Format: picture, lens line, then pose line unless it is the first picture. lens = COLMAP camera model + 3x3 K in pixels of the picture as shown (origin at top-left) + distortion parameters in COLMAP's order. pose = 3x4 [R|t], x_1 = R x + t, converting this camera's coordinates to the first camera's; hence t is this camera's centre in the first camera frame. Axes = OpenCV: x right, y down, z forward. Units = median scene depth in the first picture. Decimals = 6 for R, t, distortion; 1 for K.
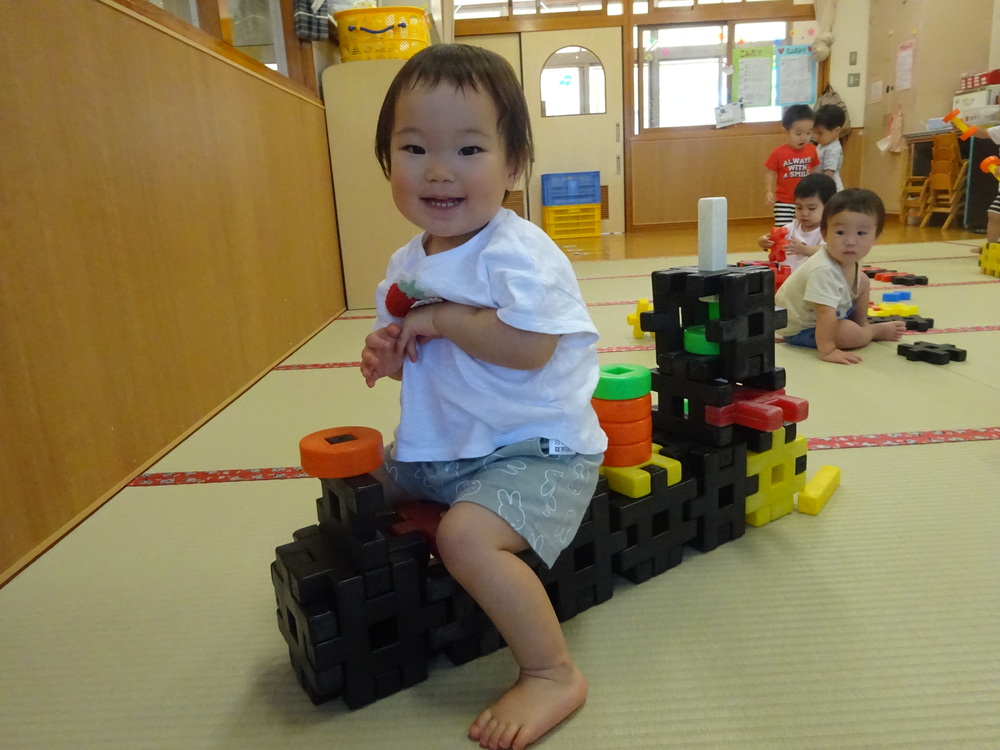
lens RADIAL K [[725.4, 0, 500.2], [0, 725.4, 378.4], [0, 0, 1]] dist [0.000651, -0.019682]
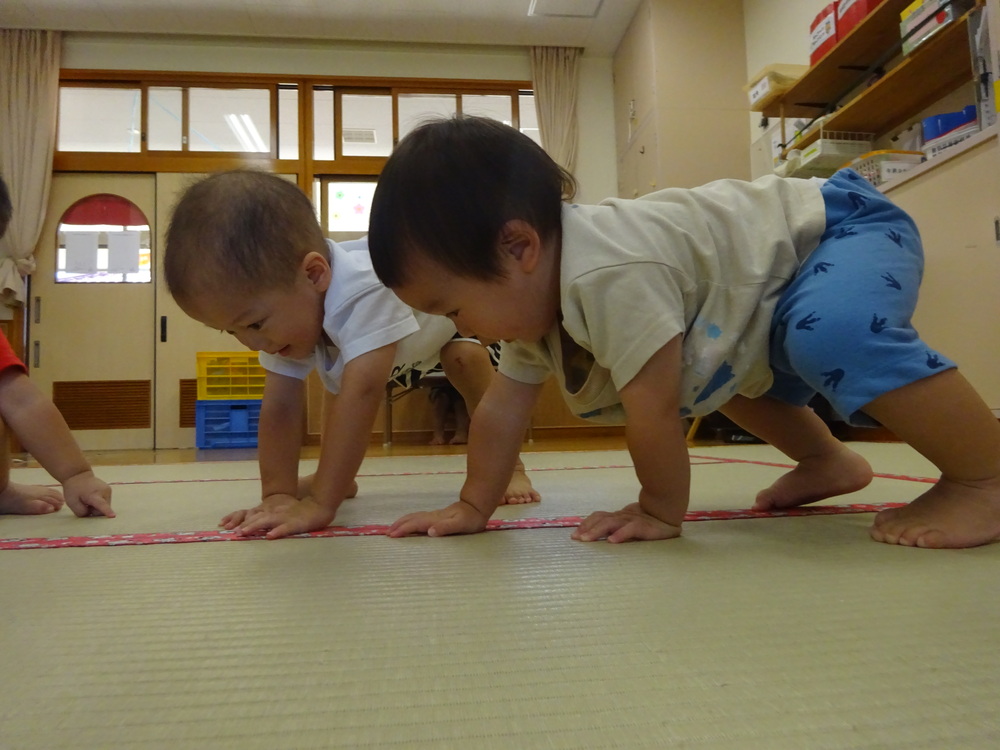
lens RADIAL K [[713.4, 0, 514.4], [0, 713.4, 375.9], [0, 0, 1]] dist [0.057681, -0.063794]
pose [[0.995247, 0.034478, 0.091074, 0.334056], [-0.003110, 0.946001, -0.324150, -0.045458], [-0.097333, 0.322326, 0.941611, 0.341358]]
